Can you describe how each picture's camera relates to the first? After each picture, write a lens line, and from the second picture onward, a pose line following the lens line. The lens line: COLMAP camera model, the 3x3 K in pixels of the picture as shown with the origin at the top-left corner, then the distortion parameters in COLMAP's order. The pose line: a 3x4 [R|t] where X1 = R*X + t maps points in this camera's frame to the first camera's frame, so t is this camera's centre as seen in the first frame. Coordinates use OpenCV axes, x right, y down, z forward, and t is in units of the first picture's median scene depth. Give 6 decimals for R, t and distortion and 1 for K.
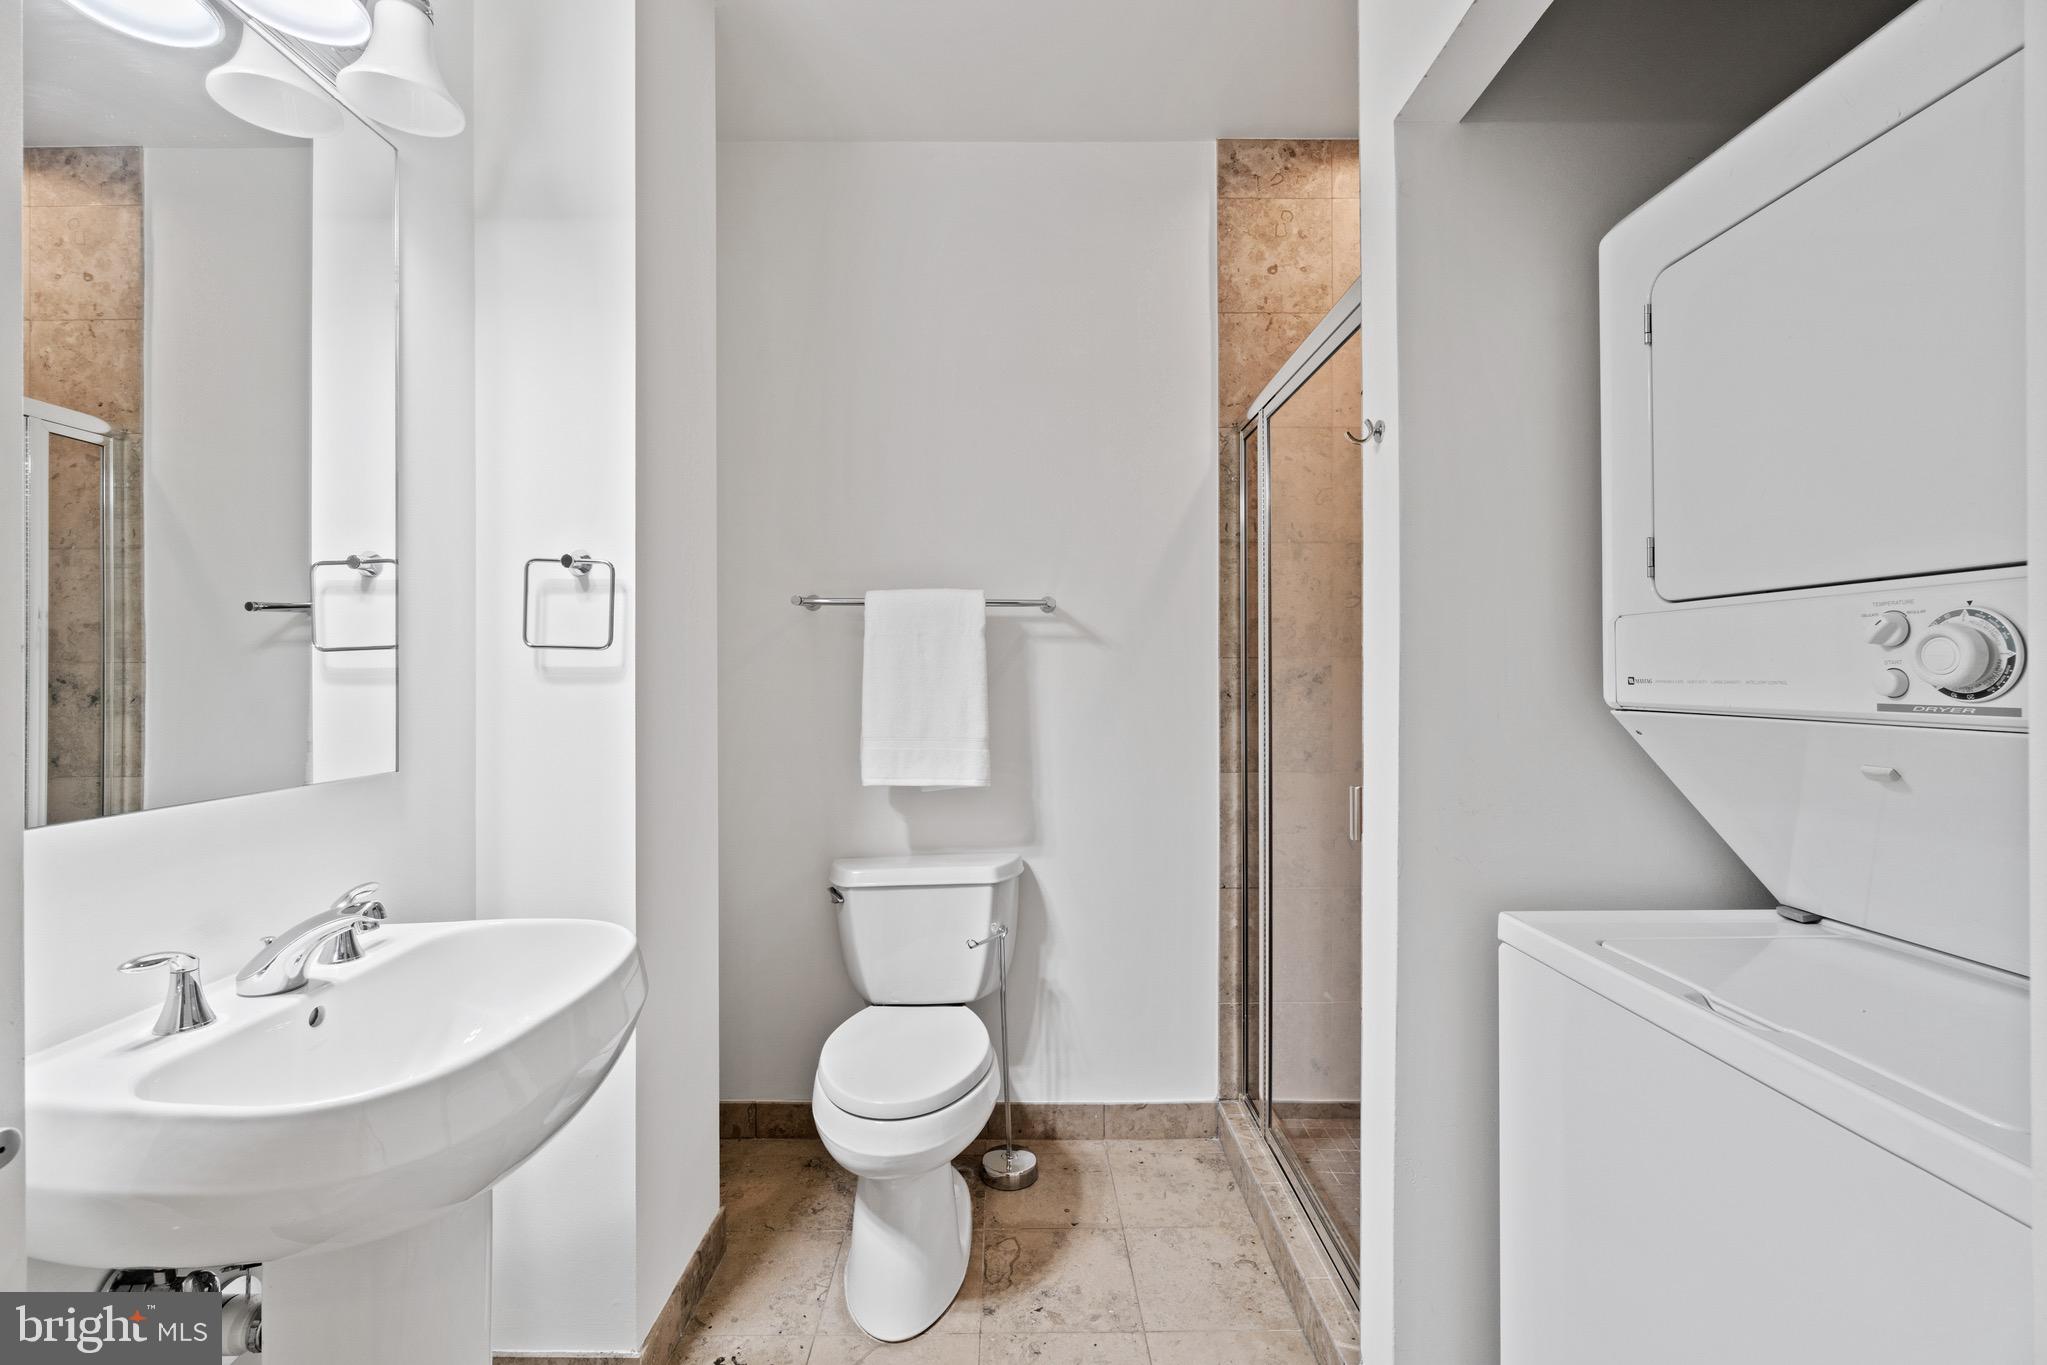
lens RADIAL K [[882.0, 0, 1012.6], [0, 882.0, 658.8], [0, 0, 1]] dist [-0.006736, 0.000565]
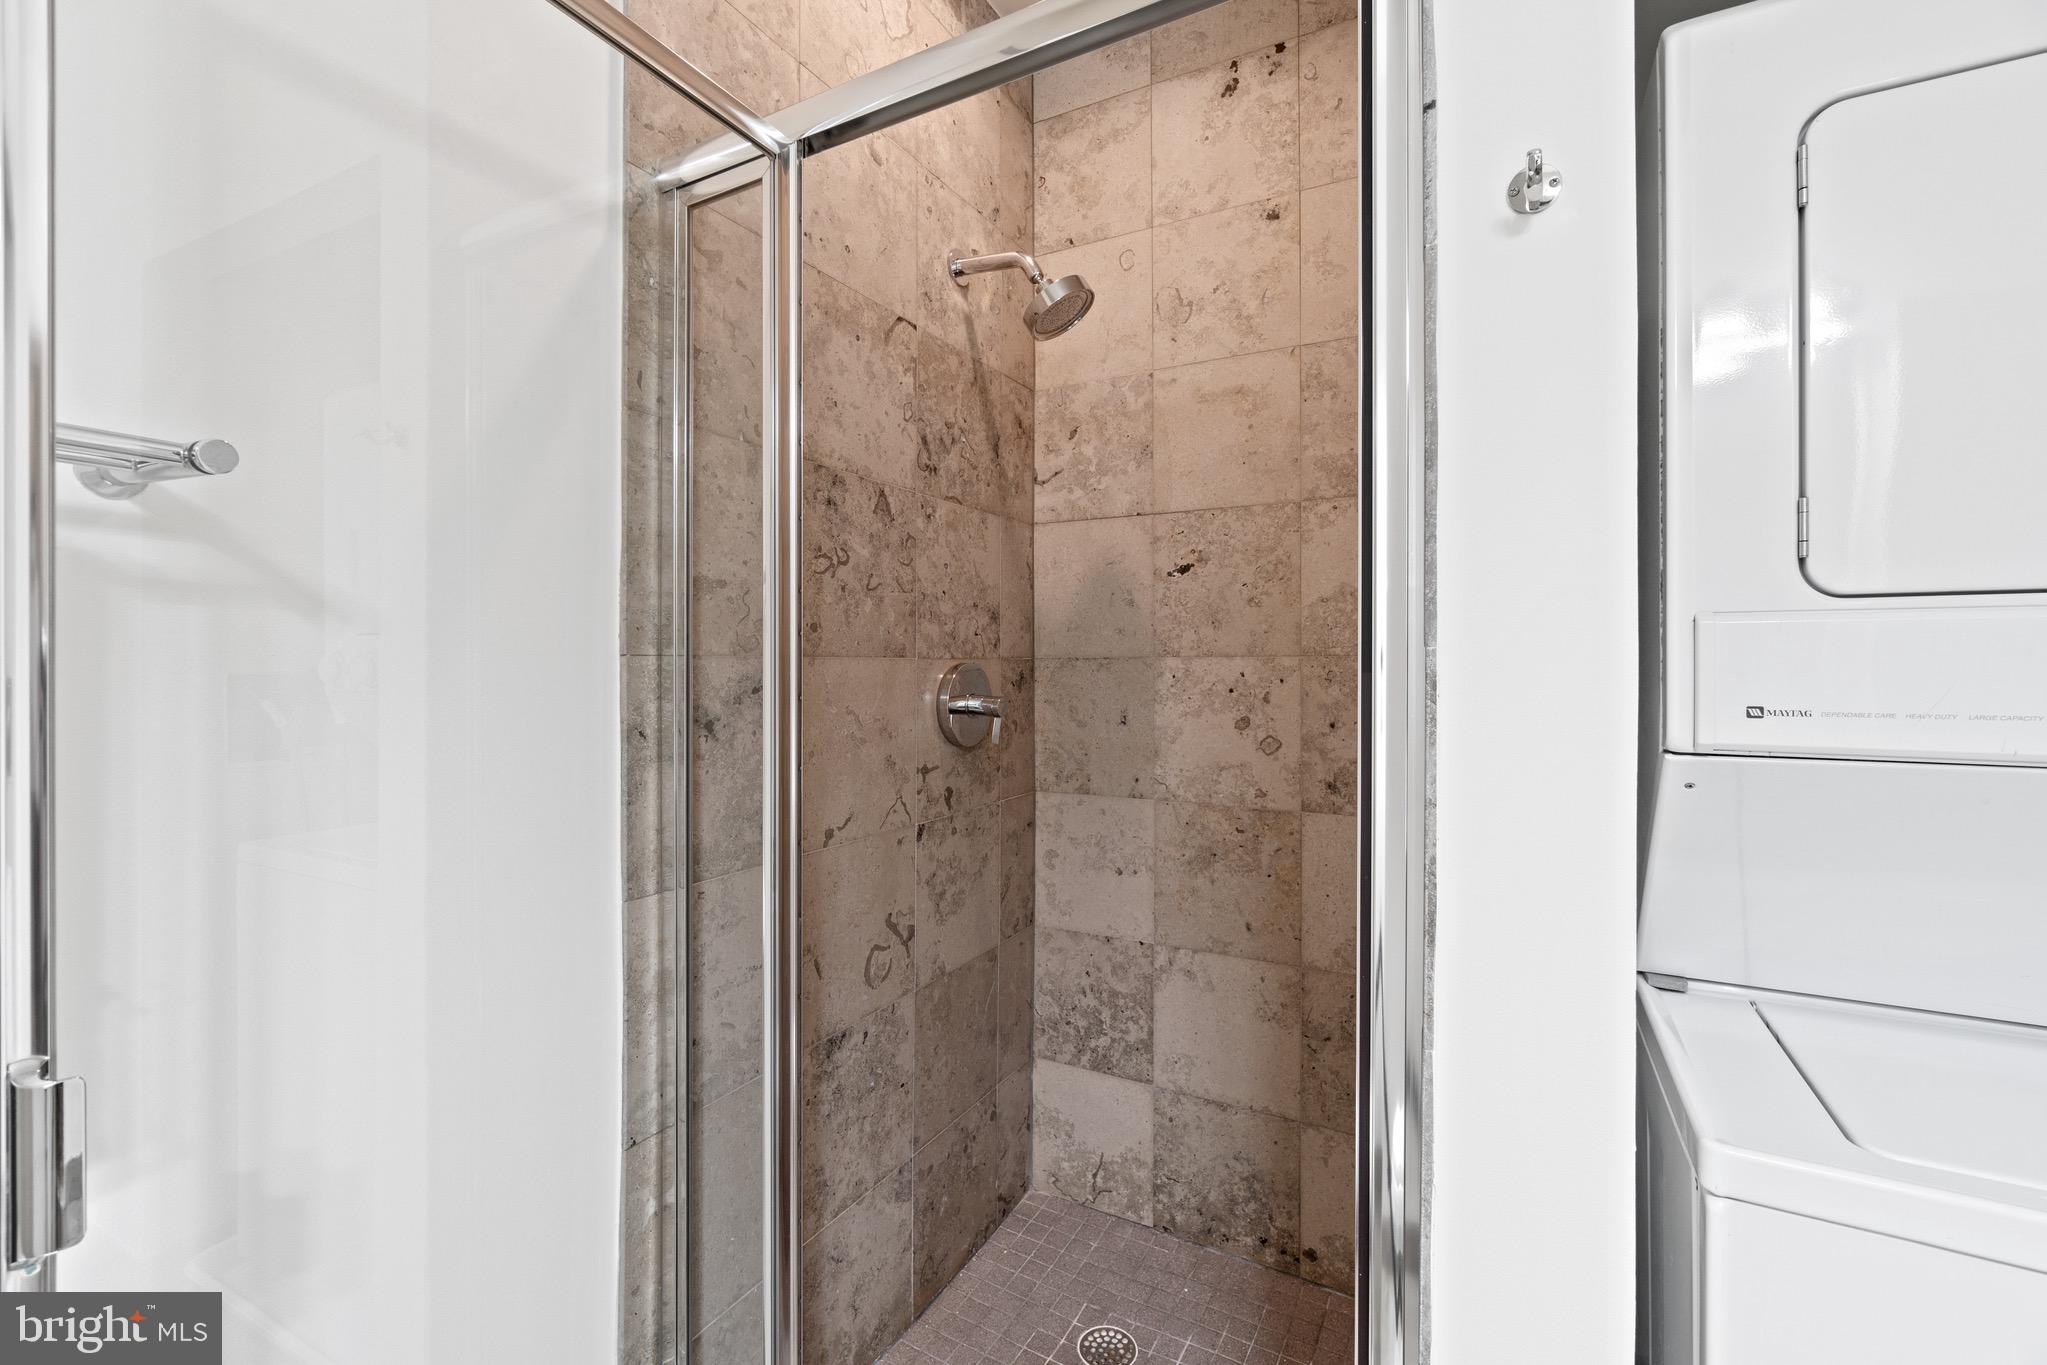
lens RADIAL K [[882.0, 0, 1012.6], [0, 882.0, 658.8], [0, 0, 1]] dist [-0.006736, 0.000565]
pose [[0.487766, 0.005721, 0.872956, -0.071415], [-0.016065, 0.999868, 0.002424, -0.003810], [-0.872827, -0.015207, 0.487793, 0.595754]]
